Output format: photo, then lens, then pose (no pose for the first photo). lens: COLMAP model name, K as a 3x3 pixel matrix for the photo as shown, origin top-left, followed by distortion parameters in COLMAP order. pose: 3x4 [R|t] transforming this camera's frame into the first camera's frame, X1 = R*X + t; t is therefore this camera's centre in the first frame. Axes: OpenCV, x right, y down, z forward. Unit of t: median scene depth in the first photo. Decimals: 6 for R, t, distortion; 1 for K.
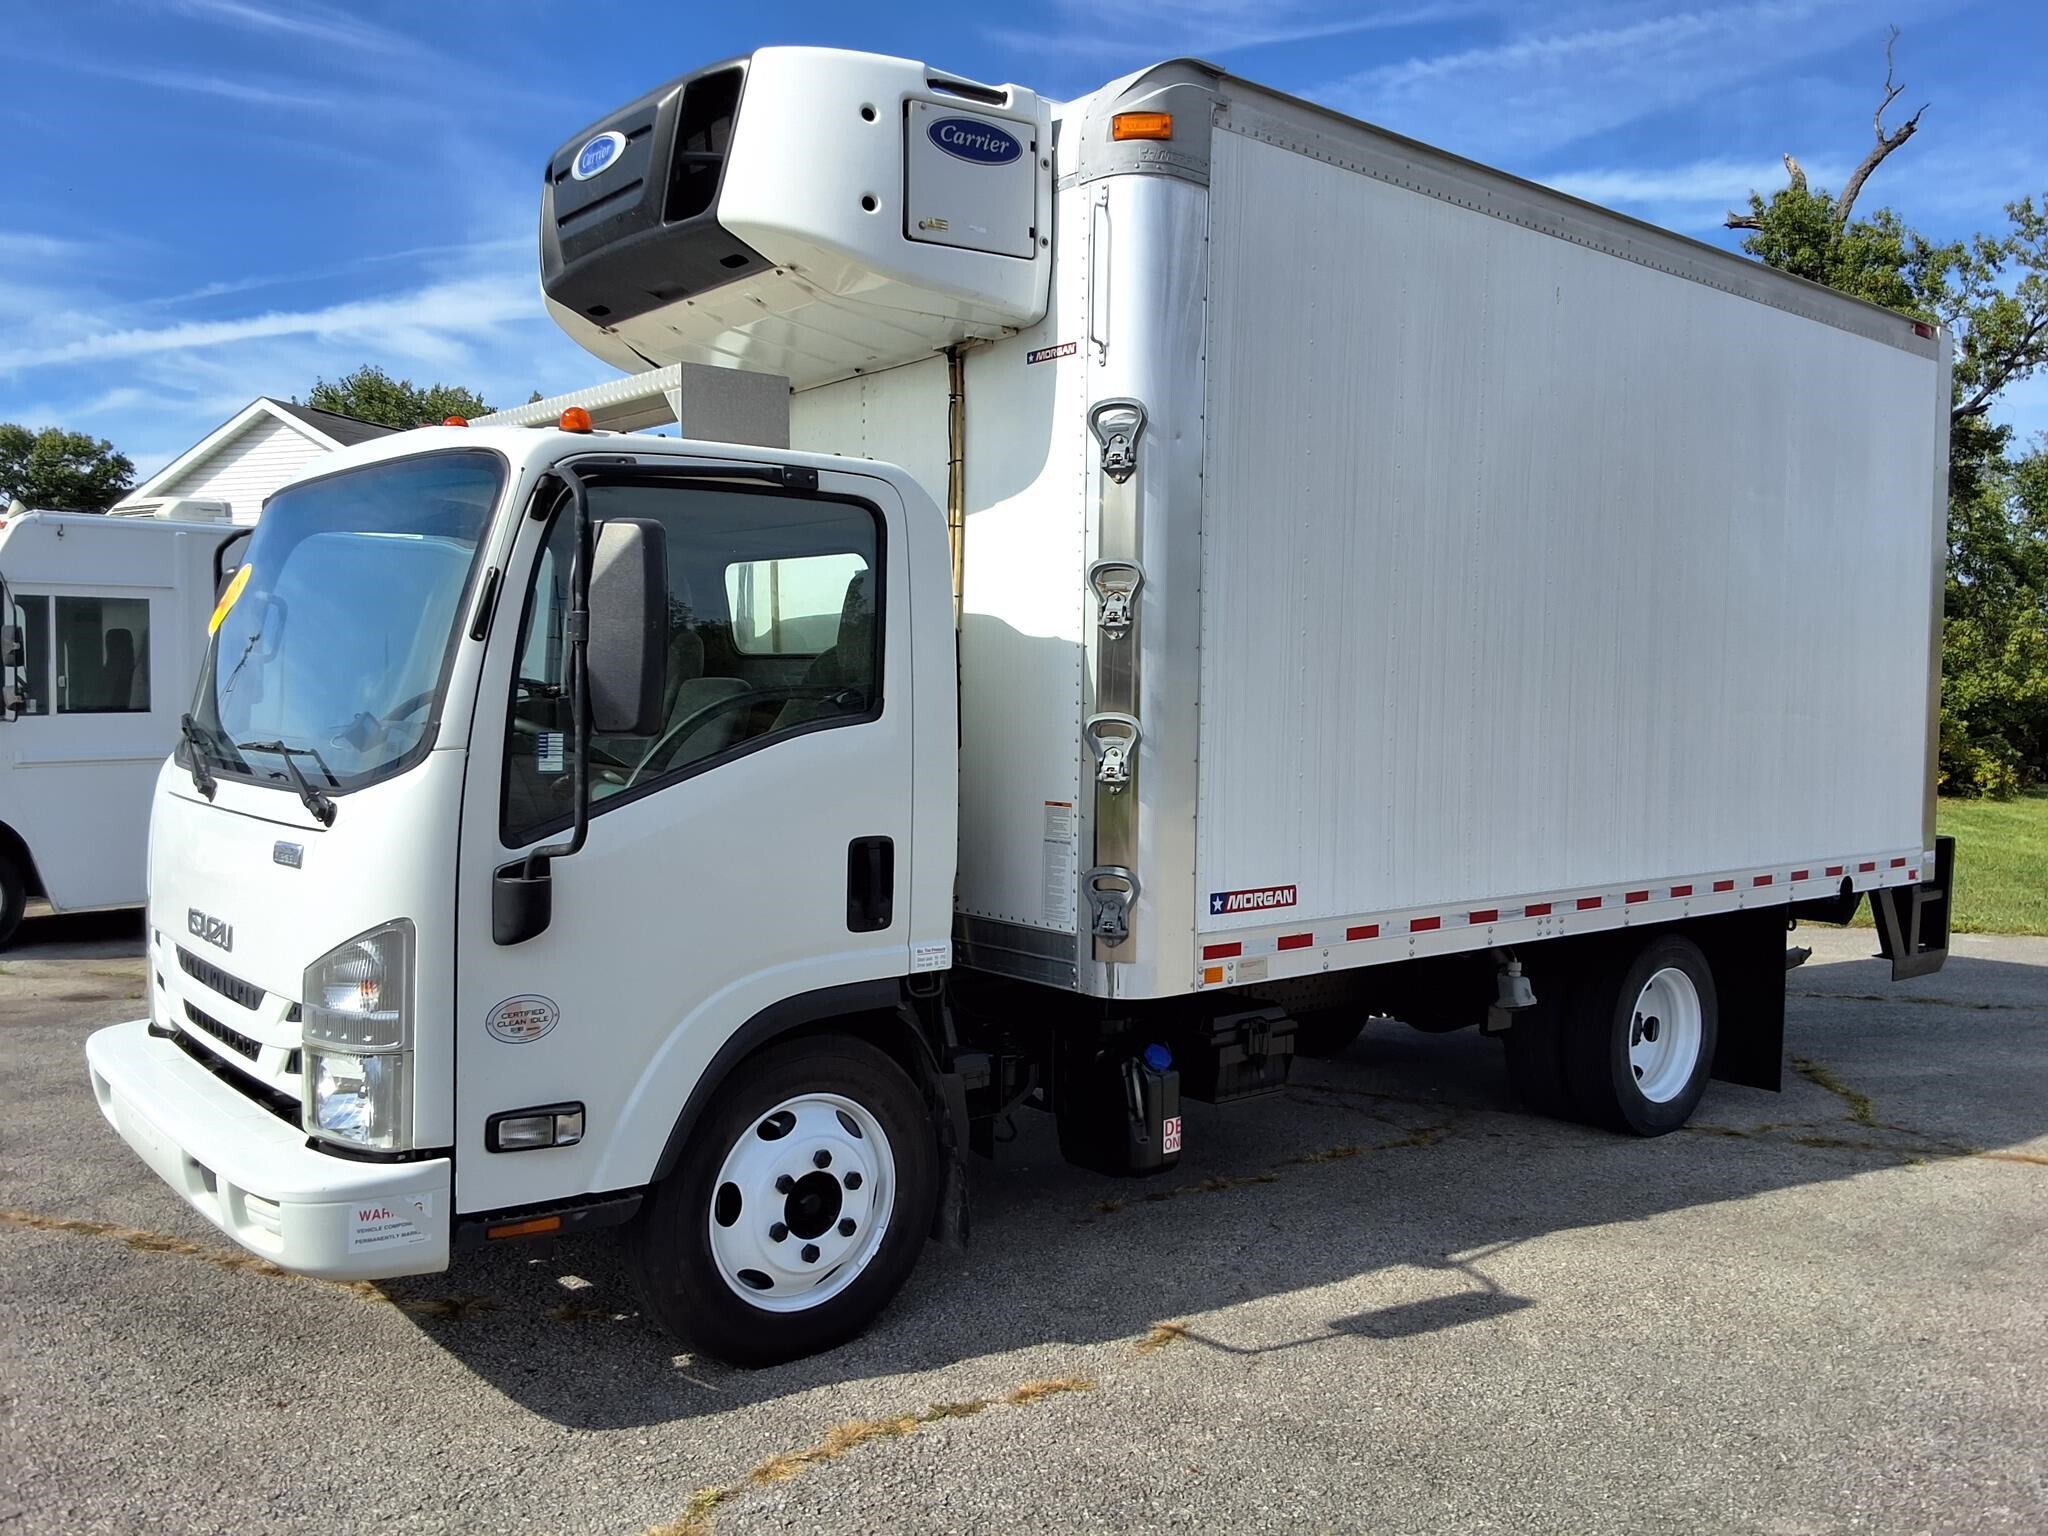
lens RADIAL K [[1622.9, 0, 1038.4], [0, 1622.9, 743.9], [0, 0, 1]] dist [0.018404, -0.041437]
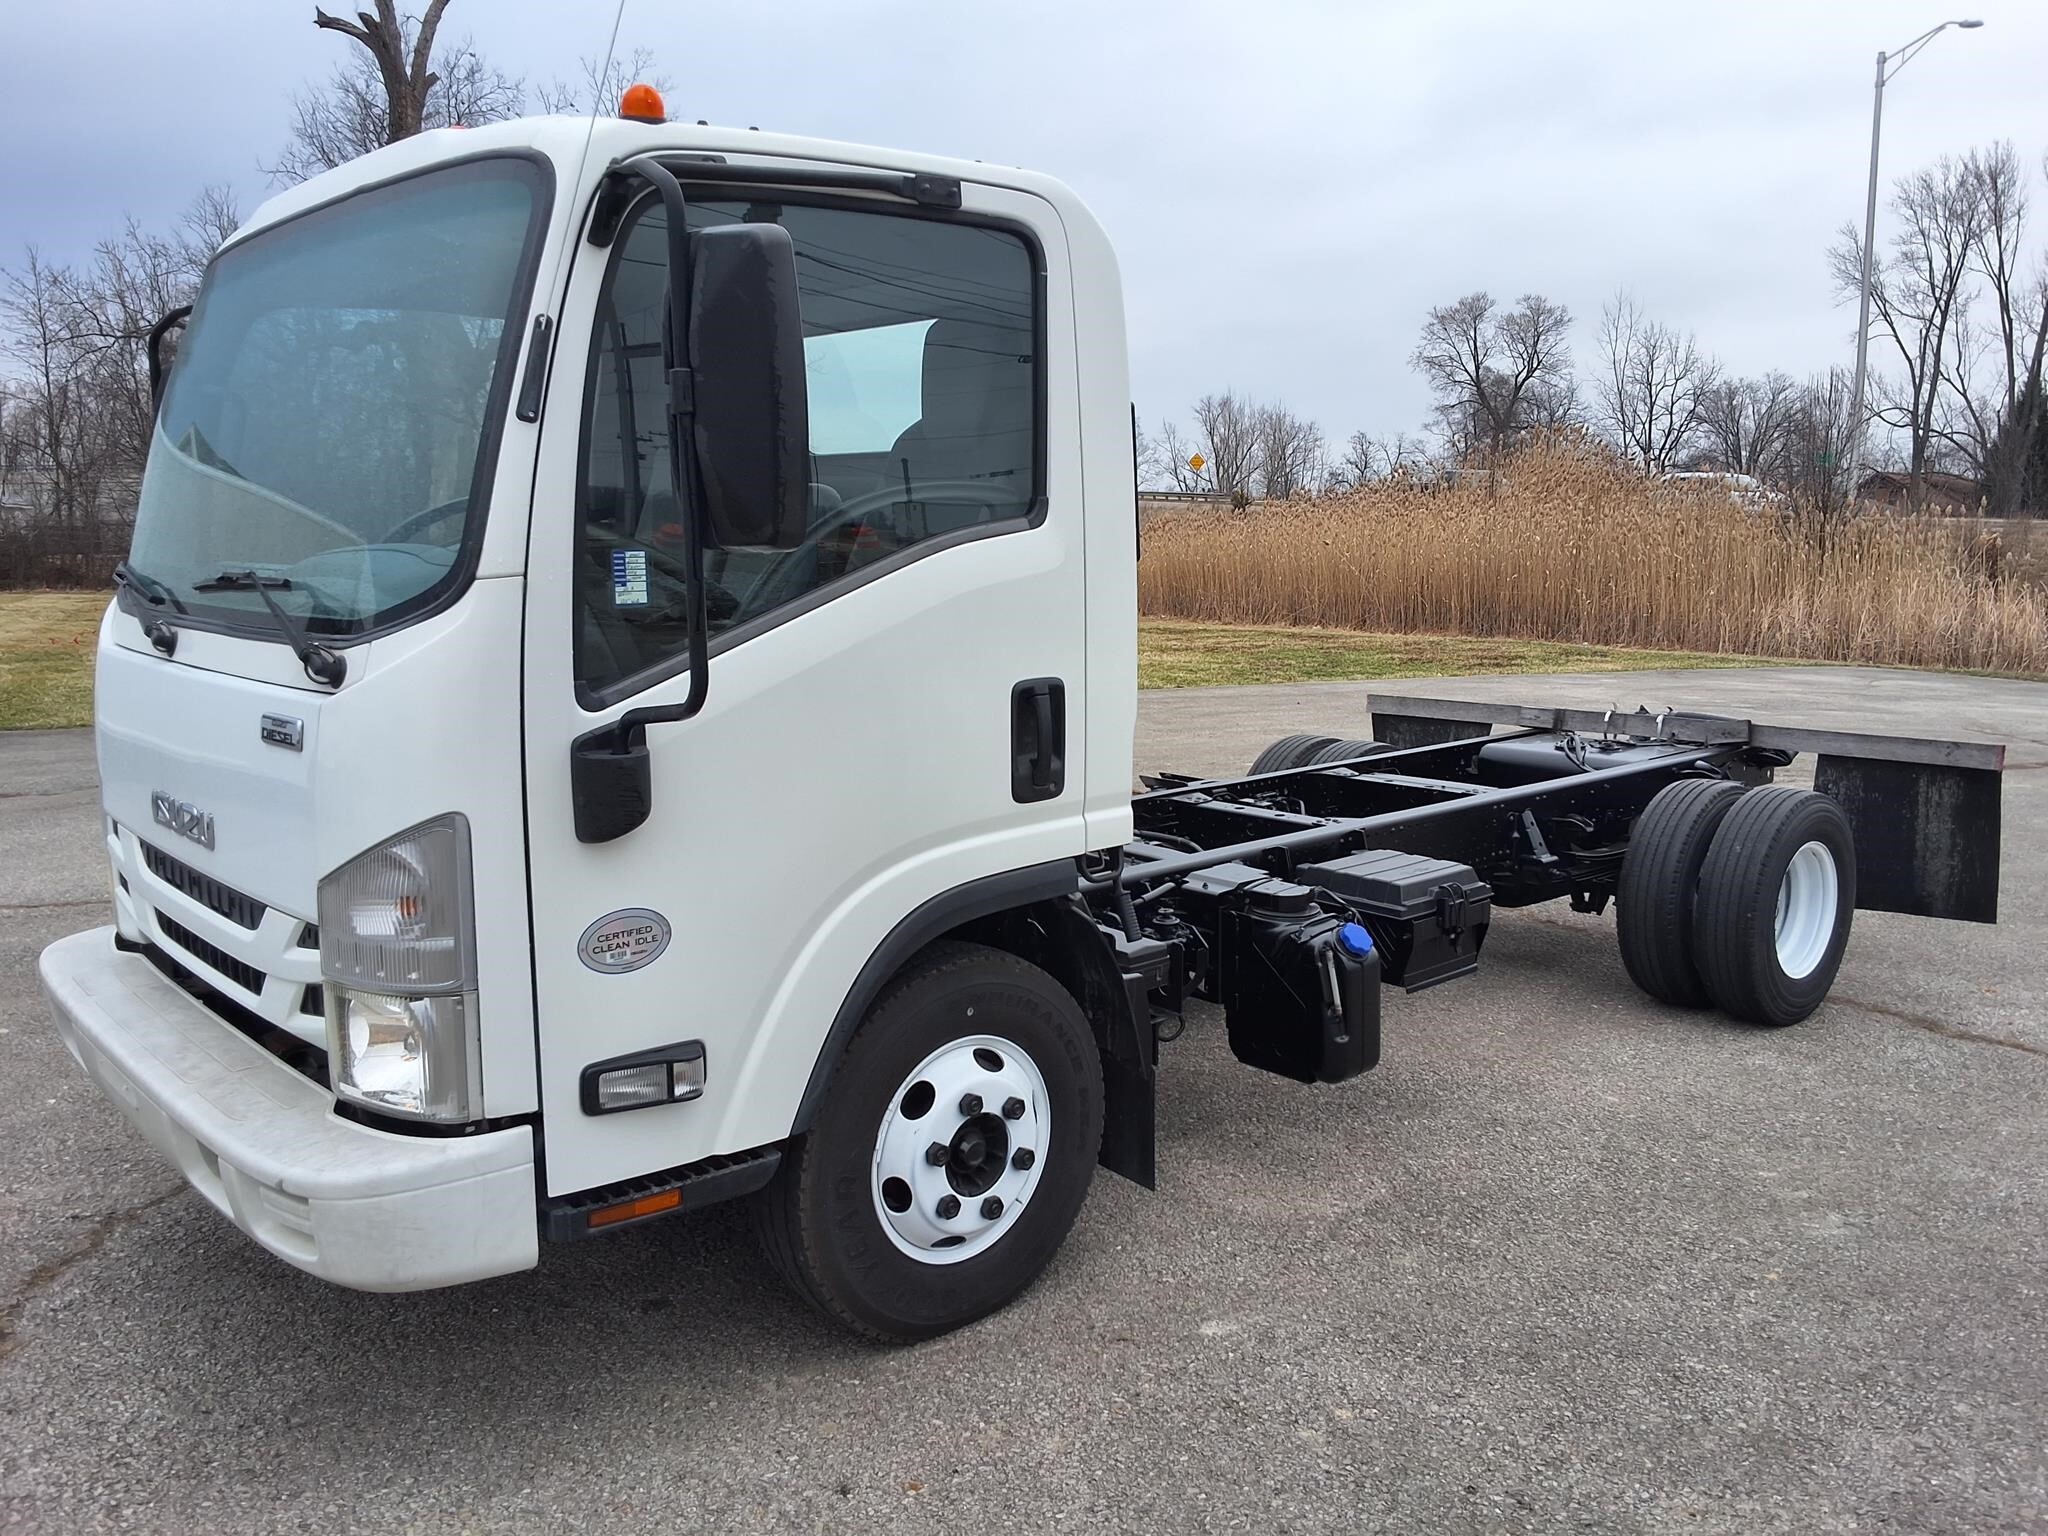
lens RADIAL K [[1622.9, 0, 1015.5], [0, 1622.9, 756.5], [0, 0, 1]] dist [0.018404, -0.041437]
pose [[0.999485, -0.029933, 0.011606, -0.134928], [0.028487, 0.993595, 0.109349, 0.010322], [-0.014805, -0.108962, 0.993936, 0.254110]]
